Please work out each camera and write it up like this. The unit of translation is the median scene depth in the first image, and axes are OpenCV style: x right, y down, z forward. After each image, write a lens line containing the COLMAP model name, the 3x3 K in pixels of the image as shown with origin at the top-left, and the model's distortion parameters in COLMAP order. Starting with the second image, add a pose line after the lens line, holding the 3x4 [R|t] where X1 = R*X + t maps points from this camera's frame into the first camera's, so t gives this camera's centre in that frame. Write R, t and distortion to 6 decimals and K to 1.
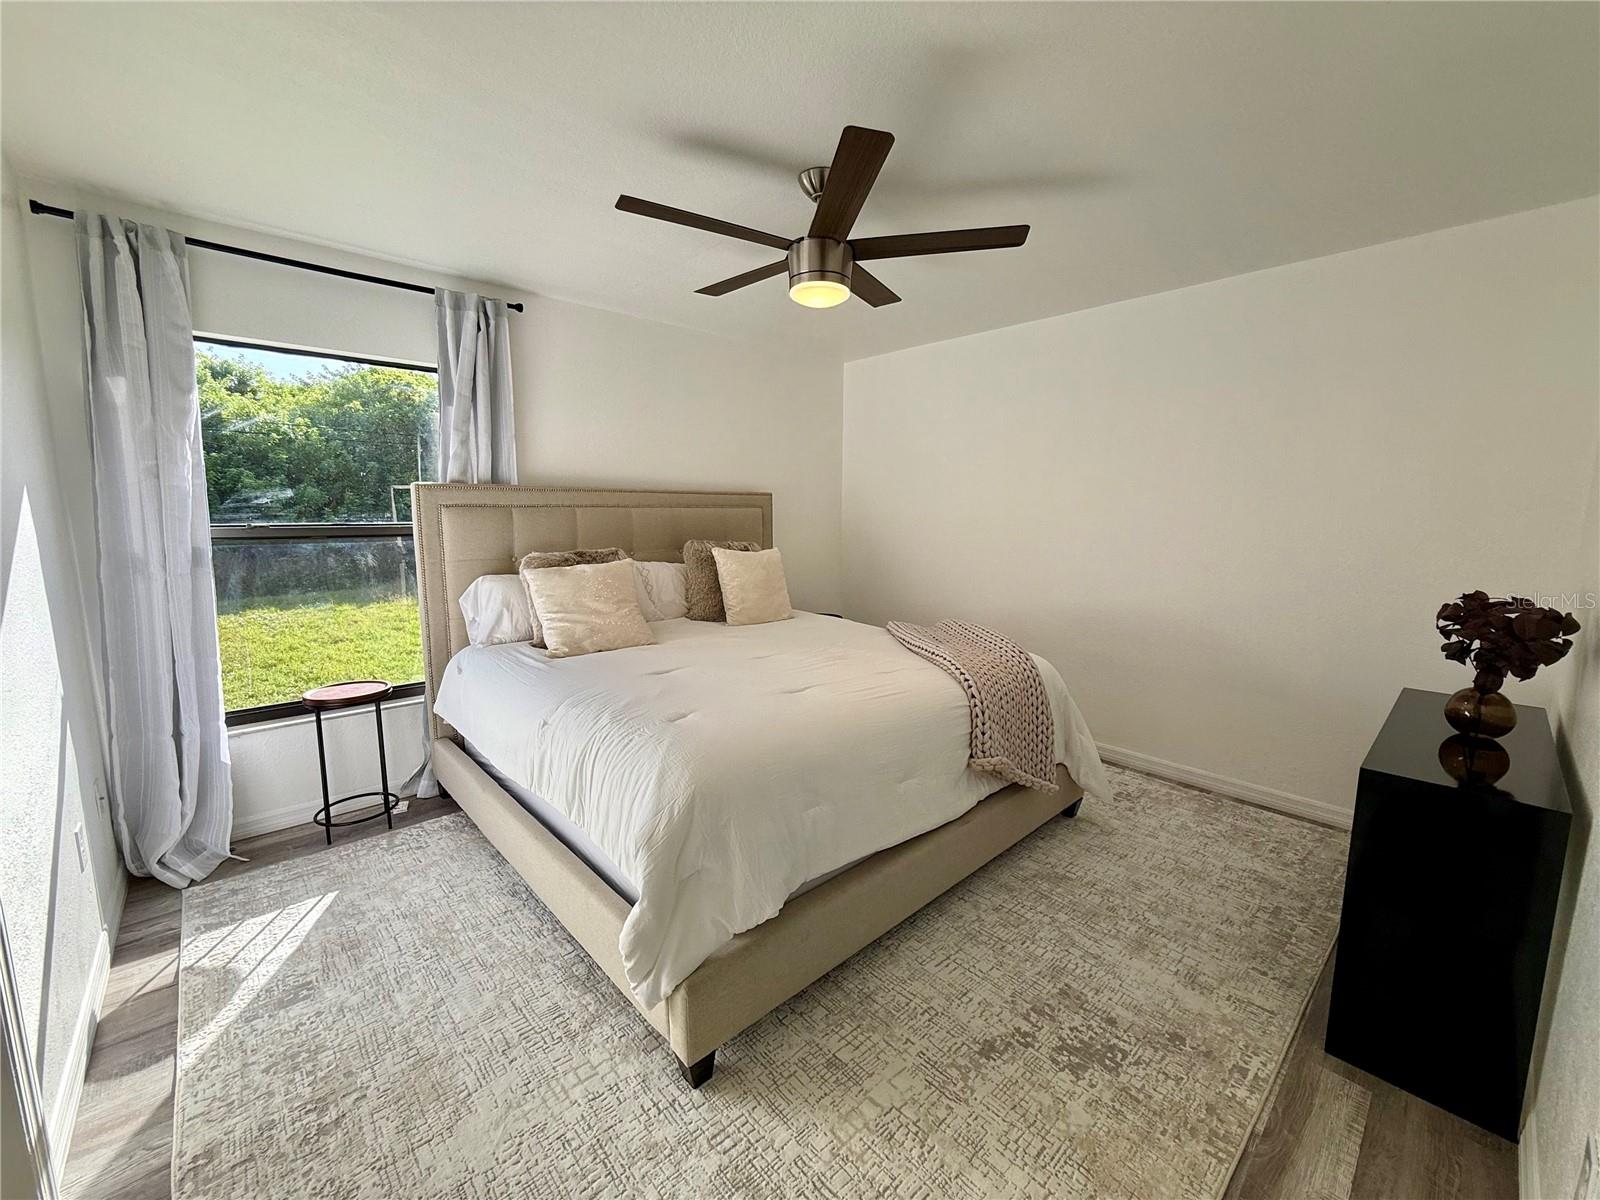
lens RADIAL K [[636.8, 0, 802.5], [0, 636.8, 601.1], [0, 0, 1]] dist [0.002185, 0.000214]
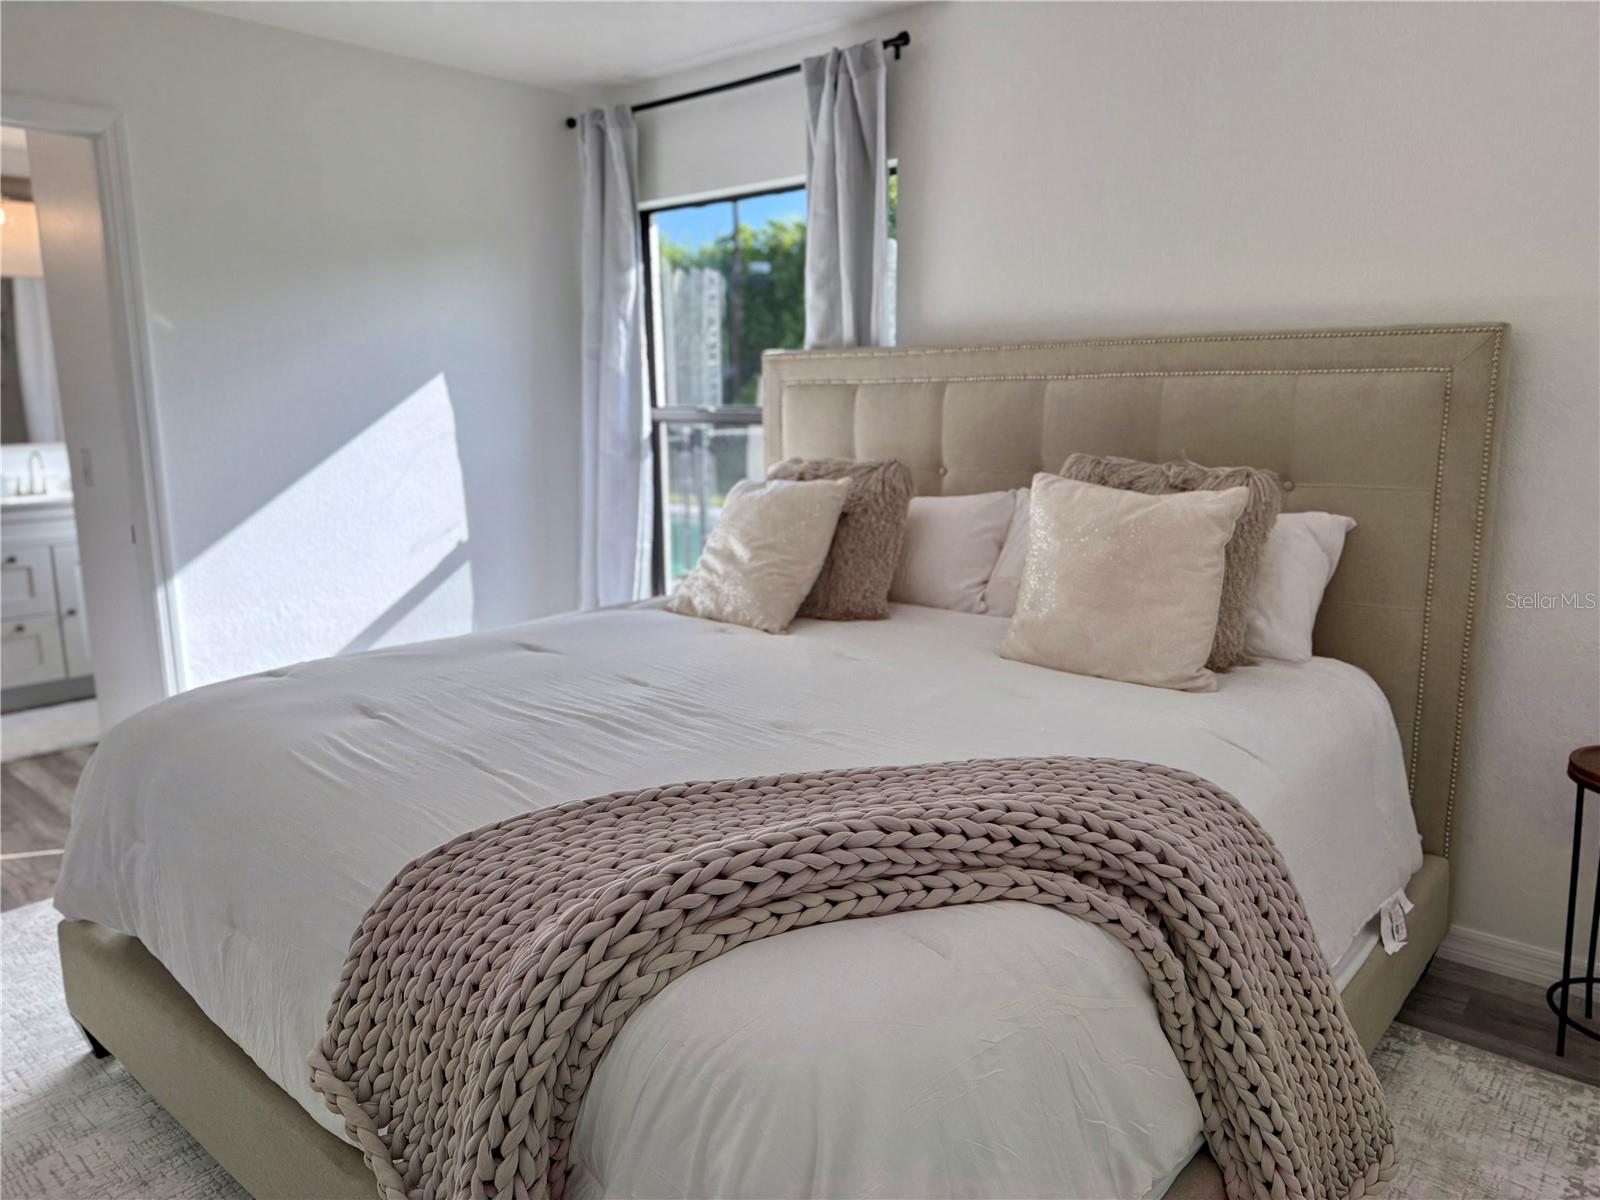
lens RADIAL K [[1121.1, 0, 797.7], [0, 1121.1, 601.2], [0, 0, 1]] dist [0.077880, -0.104066]
pose [[0.115527, 0.178606, -0.977115, 0.722035], [-0.133789, 0.977535, 0.162865, -0.122177], [0.984253, 0.111911, 0.136828, 0.897036]]
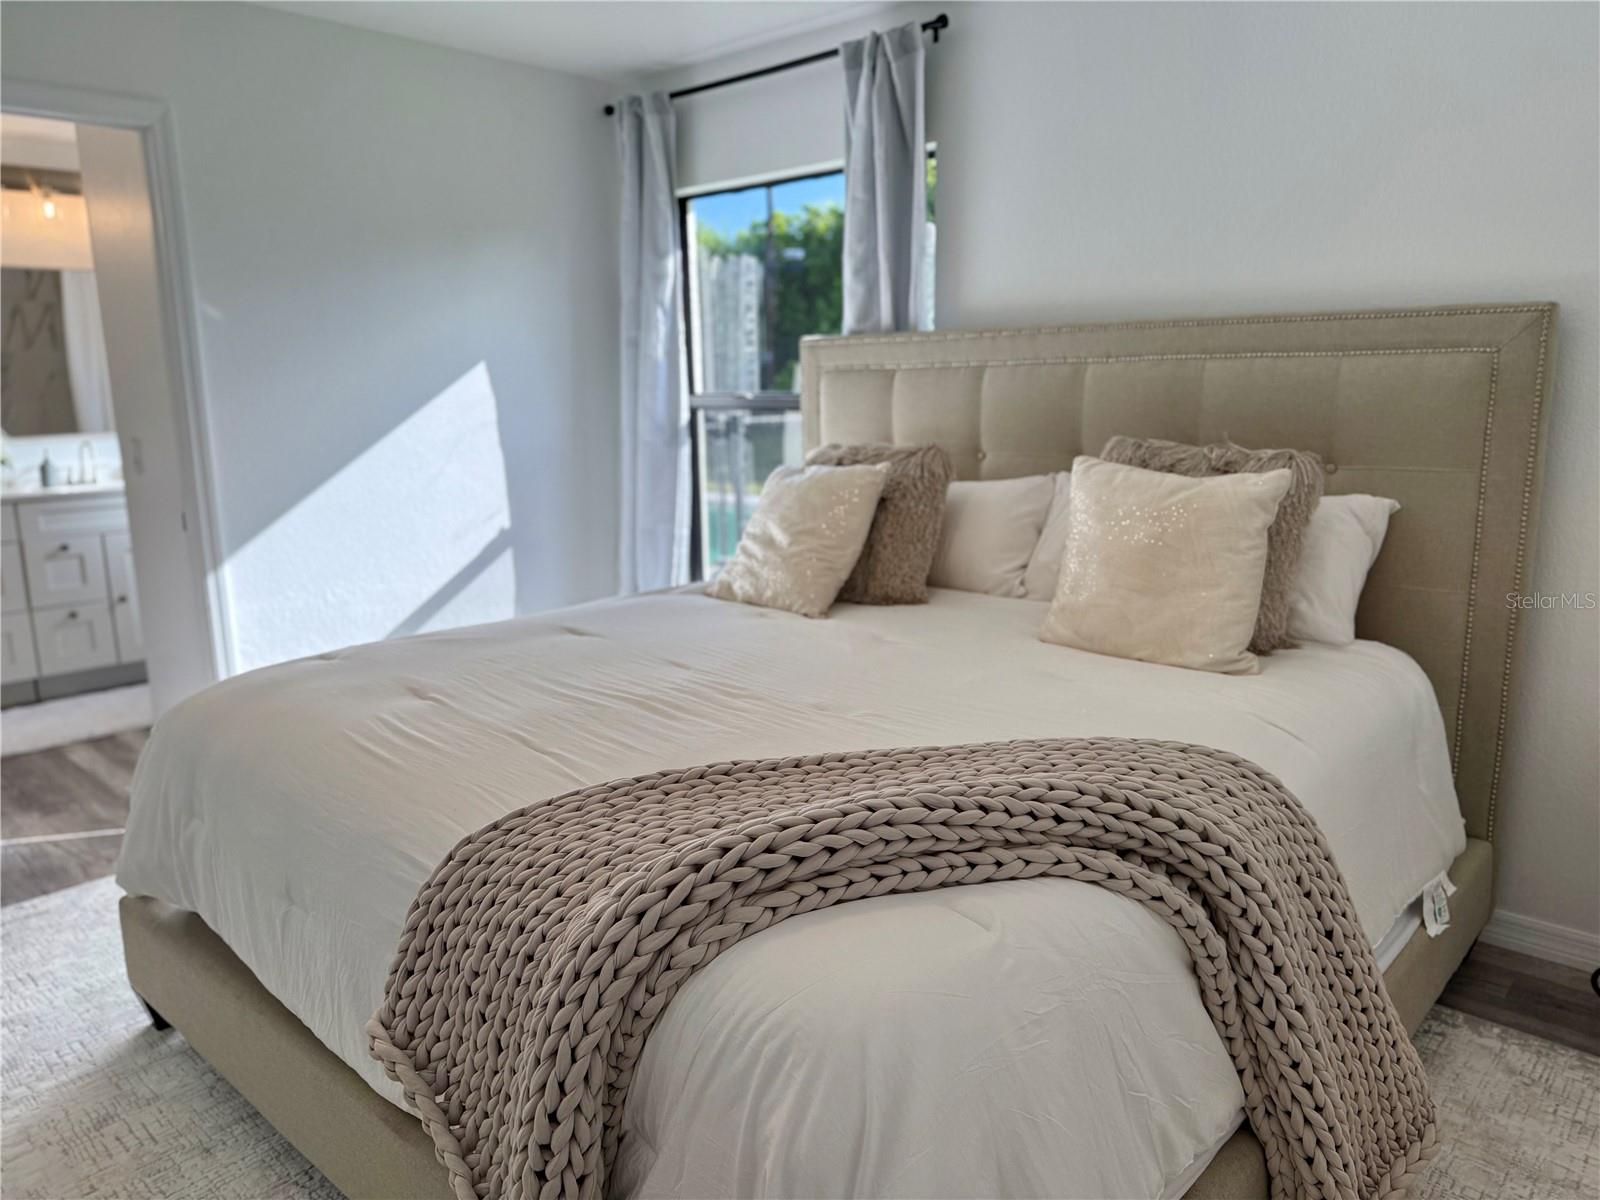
lens RADIAL K [[1122.3, 0, 804.6], [0, 1122.3, 603.2], [0, 0, 1]] dist [0.069992, -0.092613]
pose [[0.091764, 0.190657, -0.977358, 0.728578], [-0.127879, 0.975629, 0.178313, -0.119708], [0.987536, 0.108621, 0.113908, 0.892145]]
